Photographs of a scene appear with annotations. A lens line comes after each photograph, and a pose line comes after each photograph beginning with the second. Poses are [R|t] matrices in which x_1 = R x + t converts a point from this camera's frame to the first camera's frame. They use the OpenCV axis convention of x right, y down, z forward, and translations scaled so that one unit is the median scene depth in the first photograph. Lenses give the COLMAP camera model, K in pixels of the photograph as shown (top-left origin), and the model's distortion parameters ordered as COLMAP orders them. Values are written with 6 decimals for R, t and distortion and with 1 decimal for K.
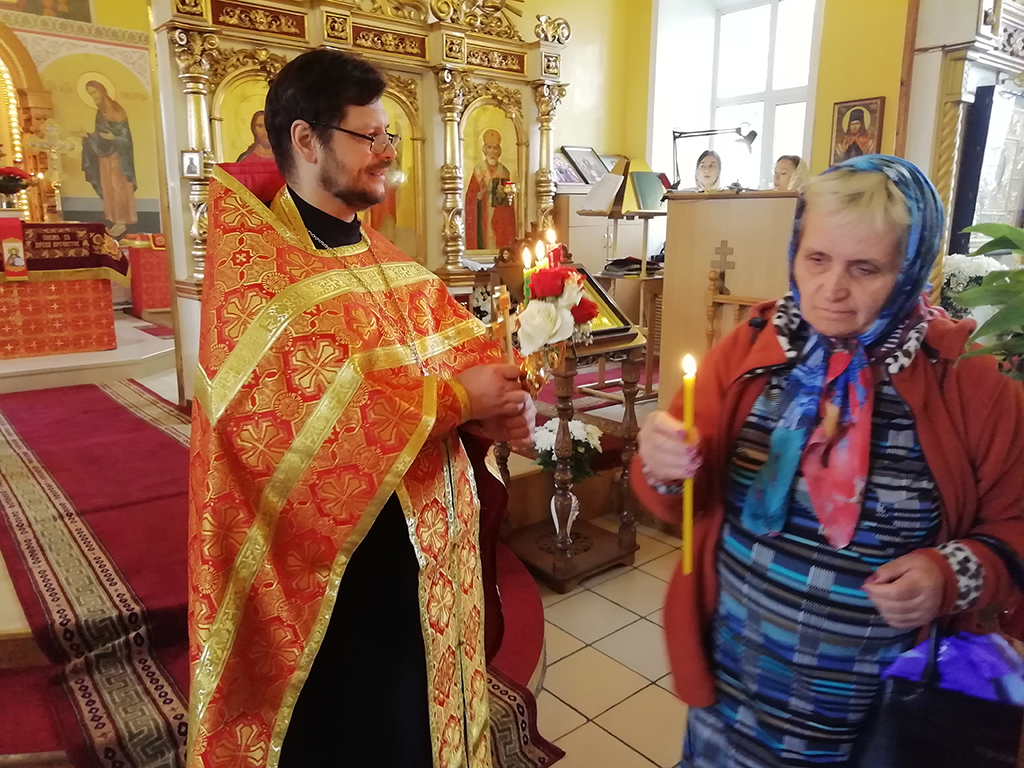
lens RADIAL K [[767.0, 0, 517.5], [0, 767.0, 396.4], [0, 0, 1]] dist [0.004445, 0.009998]
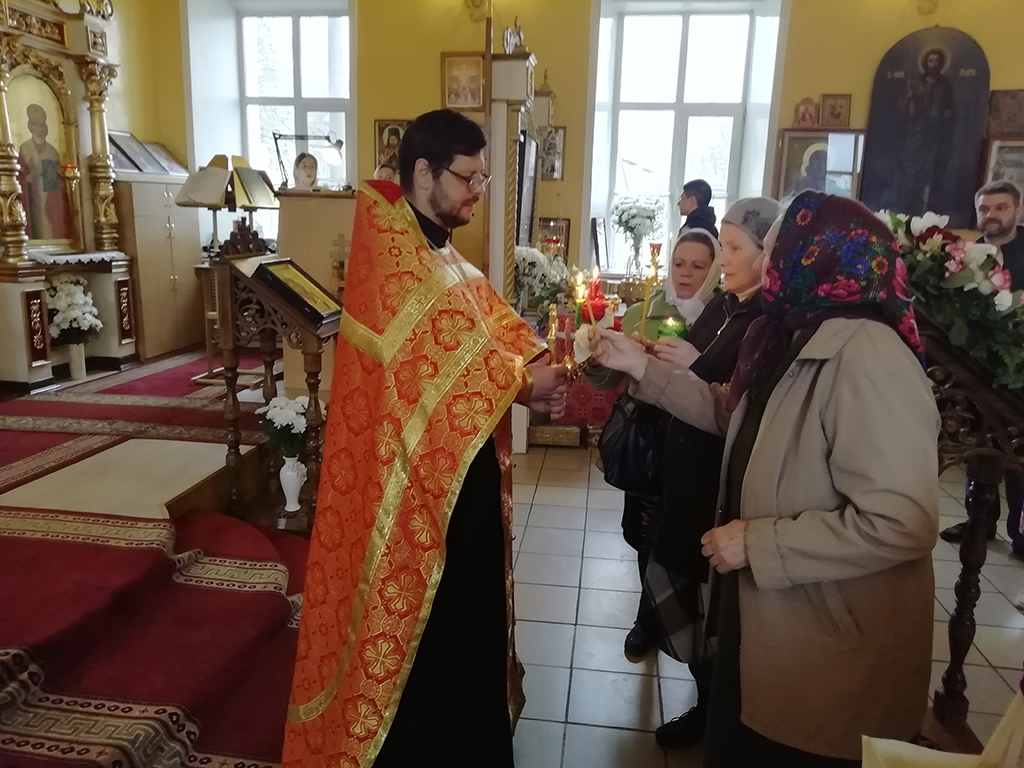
lens RADIAL K [[760.8, 0, 528.7], [0, 760.8, 401.1], [0, 0, 1]] dist [0.016169, -0.001627]
pose [[0.725352, -0.140406, 0.673907, -0.265207], [0.125540, 0.989542, 0.071044, 0.001247], [-0.676834, 0.033071, 0.735393, -0.028656]]
